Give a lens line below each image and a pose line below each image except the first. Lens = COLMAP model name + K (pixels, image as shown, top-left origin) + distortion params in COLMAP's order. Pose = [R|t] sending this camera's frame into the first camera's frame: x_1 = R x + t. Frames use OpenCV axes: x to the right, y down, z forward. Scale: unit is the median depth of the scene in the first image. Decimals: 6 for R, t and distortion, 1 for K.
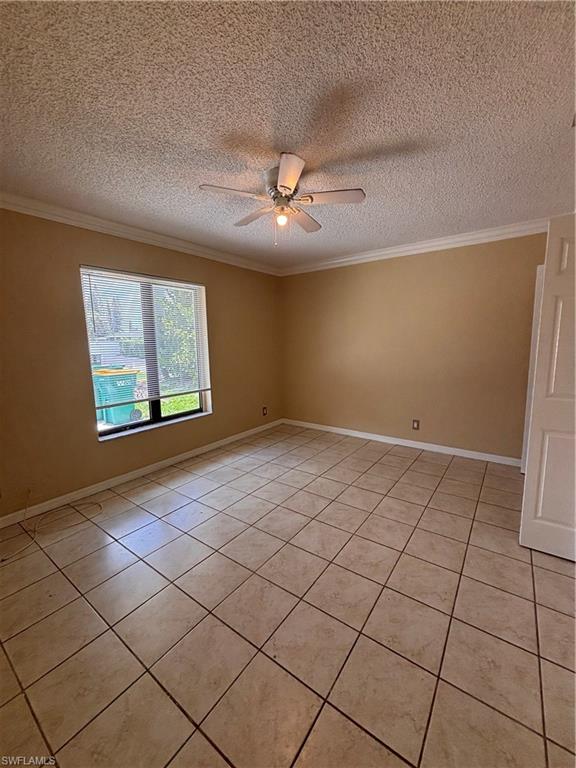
lens RADIAL K [[309.2, 0, 287.3], [0, 309.2, 382.1], [0, 0, 1]] dist [0.001468, 0.000024]
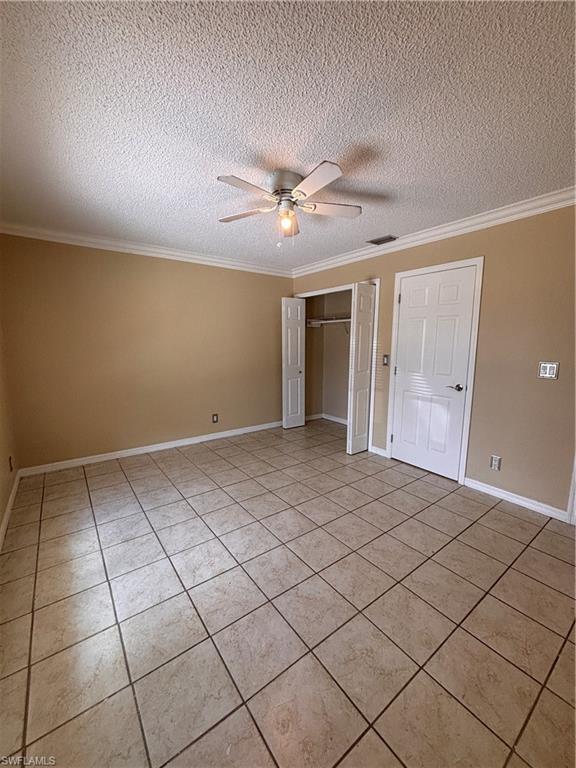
lens RADIAL K [[309.2, 0, 286.9], [0, 309.2, 385.7], [0, 0, 1]] dist [0.001468, 0.000024]
pose [[0.300799, -0.127411, 0.945138, -0.651336], [0.124470, 0.987803, 0.093549, -0.060773], [-0.945530, 0.089502, 0.312989, 0.464863]]
